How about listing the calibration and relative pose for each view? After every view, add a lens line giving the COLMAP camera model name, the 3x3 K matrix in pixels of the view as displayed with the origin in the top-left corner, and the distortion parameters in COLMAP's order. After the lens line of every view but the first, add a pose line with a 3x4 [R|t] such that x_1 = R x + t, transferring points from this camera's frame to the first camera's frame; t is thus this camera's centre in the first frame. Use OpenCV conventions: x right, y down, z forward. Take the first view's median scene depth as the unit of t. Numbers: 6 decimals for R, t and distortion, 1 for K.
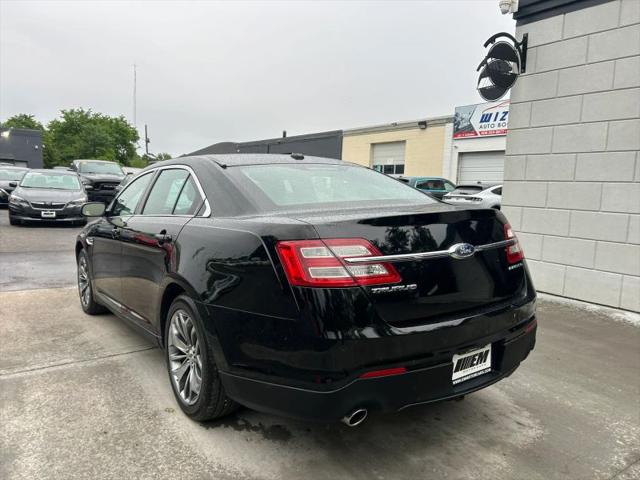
lens RADIAL K [[479.0, 0, 311.6], [0, 479.0, 238.1], [0, 0, 1]] dist [0.057955, -0.063844]
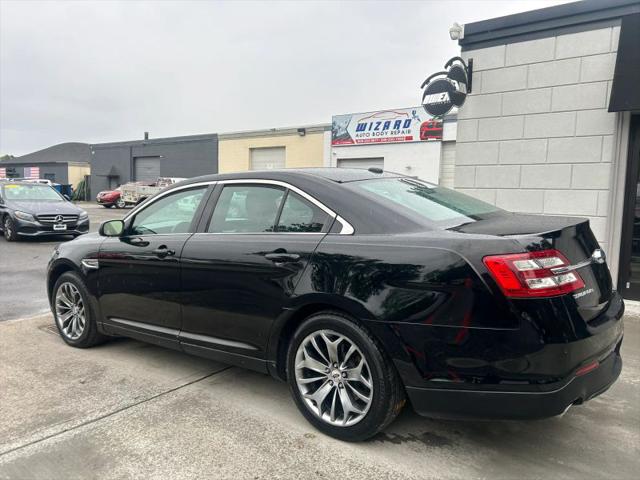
lens RADIAL K [[477.7, 0, 320.0], [0, 477.7, 240.0], [0, 0, 1]] dist [0.060094, -0.064914]
pose [[0.950436, -0.042504, 0.308002, -0.294060], [0.043445, 0.999049, 0.003806, -0.019209], [-0.307871, 0.009764, 0.951378, 0.041472]]
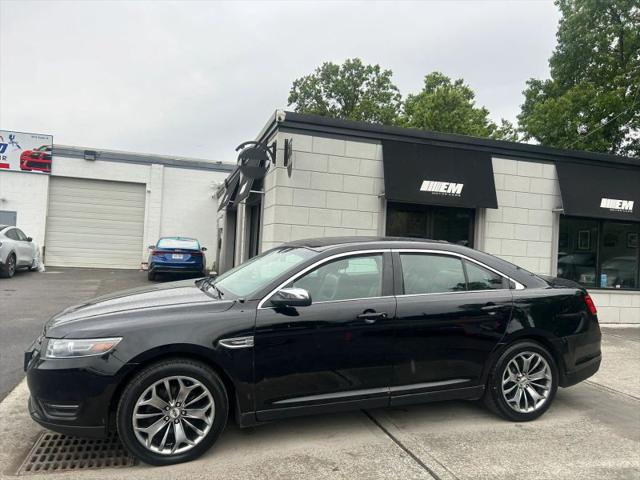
lens RADIAL K [[477.7, 0, 320.0], [0, 477.7, 240.0], [0, 0, 1]] dist [0.060094, -0.064914]
pose [[0.287719, -0.003018, 0.957710, -0.981411], [0.063057, 0.997885, -0.015799, -0.113035], [-0.955637, 0.064936, 0.287301, 0.592964]]
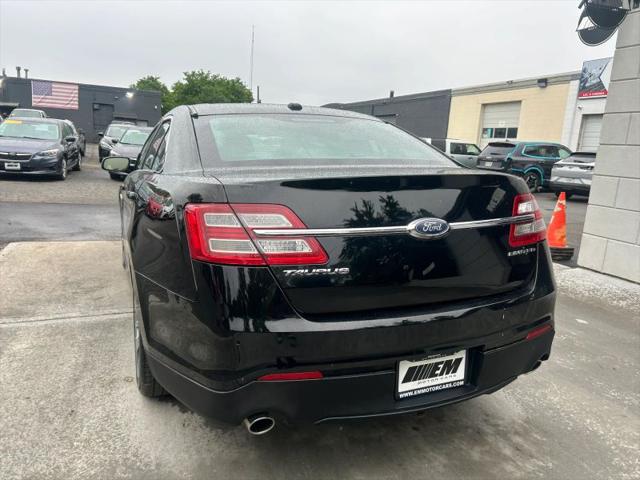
lens RADIAL K [[478.5, 0, 320.2], [0, 478.5, 244.9], [0, 0, 1]] dist [0.053643, -0.057306]
pose [[0.977860, 0.062792, -0.199615, 0.127782], [-0.045014, 0.994705, 0.092386, -0.003761], [0.204359, -0.081355, 0.975509, 0.097142]]
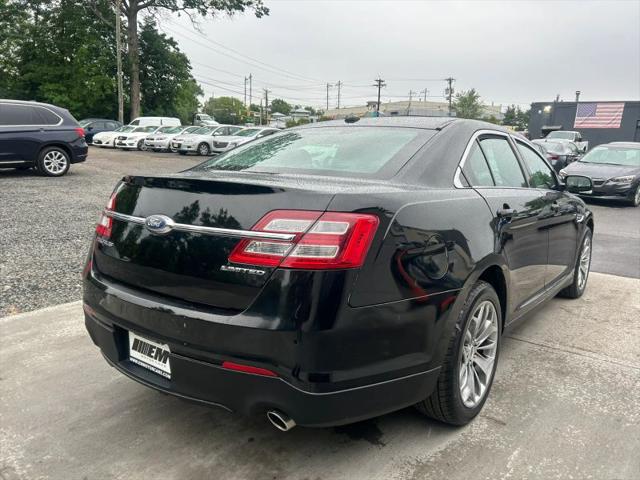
lens RADIAL K [[478.5, 0, 320.2], [0, 478.5, 244.9], [0, 0, 1]] dist [0.053643, -0.057306]
pose [[0.305353, 0.180933, -0.934892, 0.517146], [-0.125673, 0.980852, 0.148781, -0.042725], [0.943910, 0.072060, 0.322245, 0.428586]]
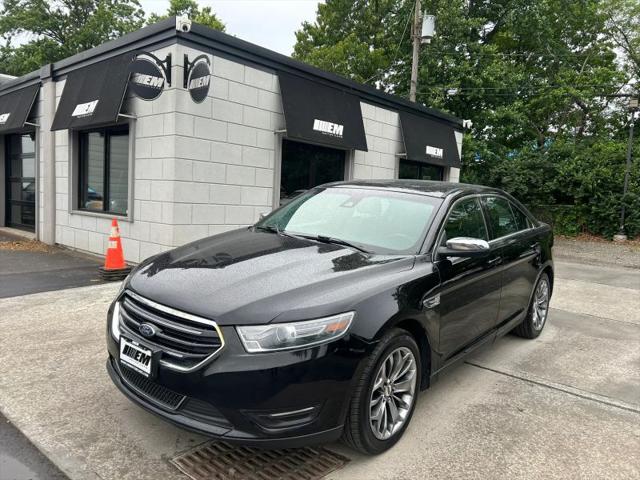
lens RADIAL K [[479.0, 0, 311.6], [0, 479.0, 238.1], [0, 0, 1]] dist [0.057955, -0.063844]
pose [[-0.250867, -0.127171, 0.959632, -0.905933], [0.044609, 0.988761, 0.142693, -0.156215], [-0.966993, 0.078605, -0.242375, 1.157060]]
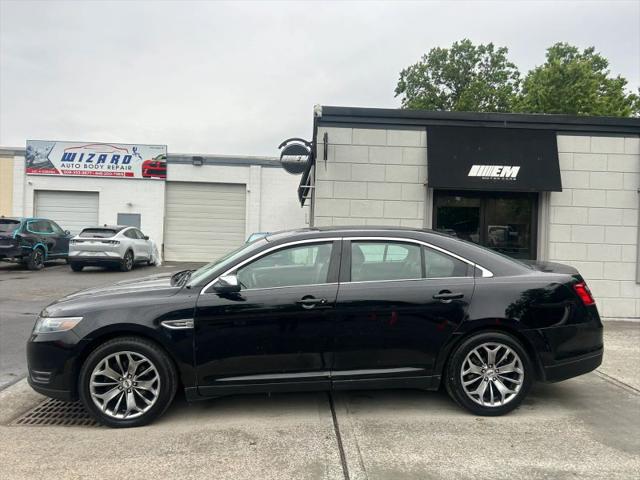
lens RADIAL K [[477.7, 0, 320.0], [0, 477.7, 240.0], [0, 0, 1]] dist [0.060094, -0.064914]
pose [[0.521051, -0.024556, 0.853172, -0.897267], [0.082262, 0.996377, -0.021562, -0.085425], [-0.849552, 0.081419, 0.521183, 0.334472]]
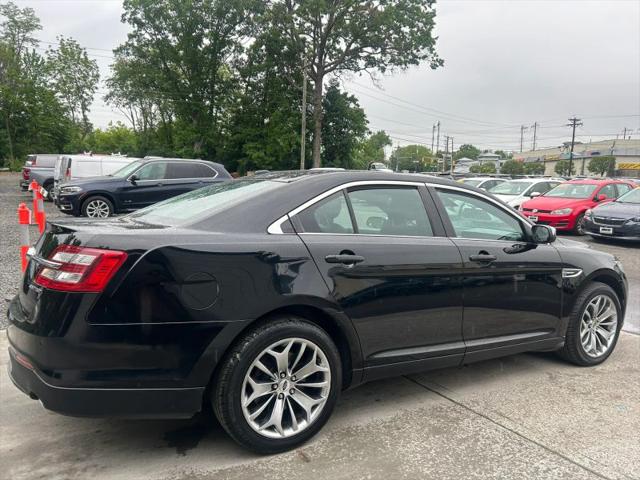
lens RADIAL K [[478.5, 0, 320.2], [0, 478.5, 244.9], [0, 0, 1]] dist [0.053643, -0.057306]
pose [[-0.066242, 0.096926, -0.993085, 0.620373], [-0.126768, 0.986388, 0.104728, -0.089914], [0.989718, 0.132828, -0.053053, 0.758297]]
